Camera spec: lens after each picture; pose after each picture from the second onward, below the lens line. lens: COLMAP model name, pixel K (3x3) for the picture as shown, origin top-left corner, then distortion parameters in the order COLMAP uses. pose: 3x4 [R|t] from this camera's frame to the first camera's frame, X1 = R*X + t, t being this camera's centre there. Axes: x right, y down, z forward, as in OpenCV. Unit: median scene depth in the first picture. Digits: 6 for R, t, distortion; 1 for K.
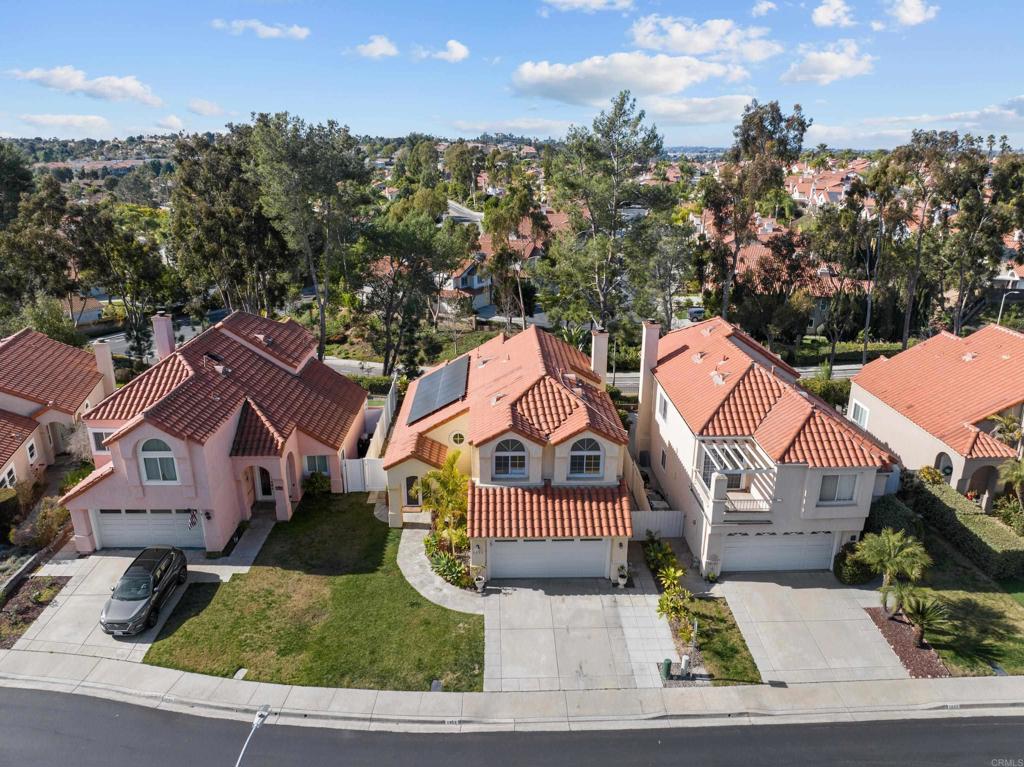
lens RADIAL K [[719.3, 0, 516.2], [0, 719.3, 381.0], [0, 0, 1]] dist [-0.030511, -0.006954]
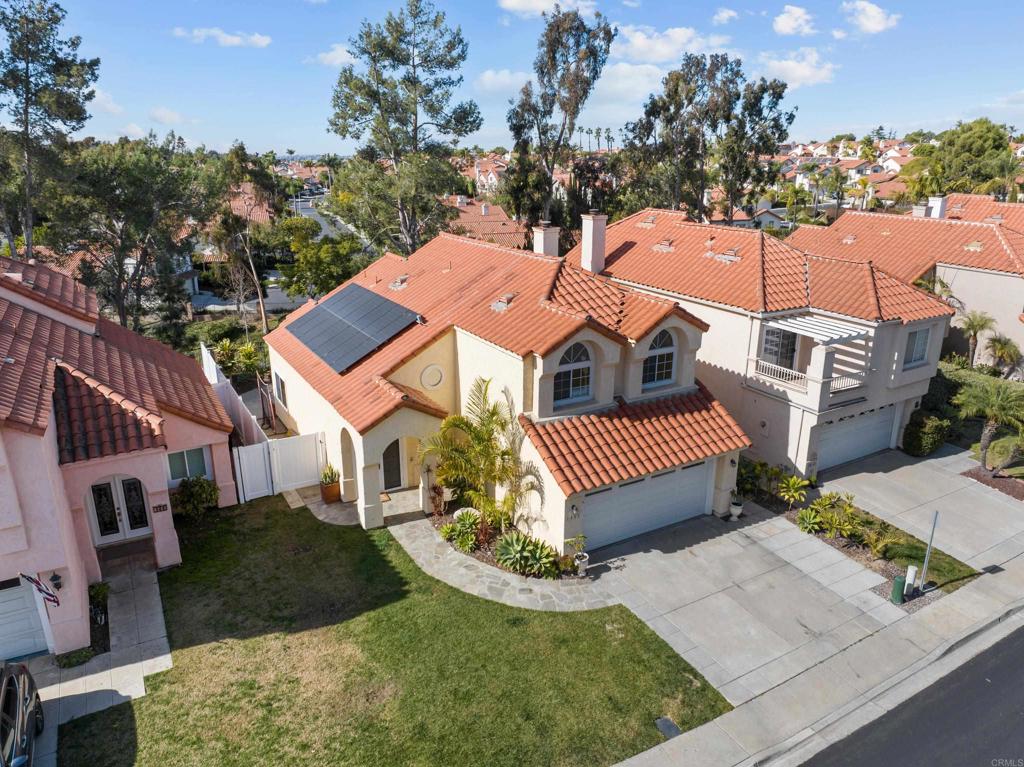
lens RADIAL K [[719.3, 0, 515.0], [0, 719.3, 384.0], [0, 0, 1]] dist [-0.030511, -0.006954]
pose [[0.878031, -0.149215, 0.454749, -0.370024], [0.152515, 0.987856, 0.029665, 0.090391], [-0.453653, 0.043309, 0.890125, 0.430103]]
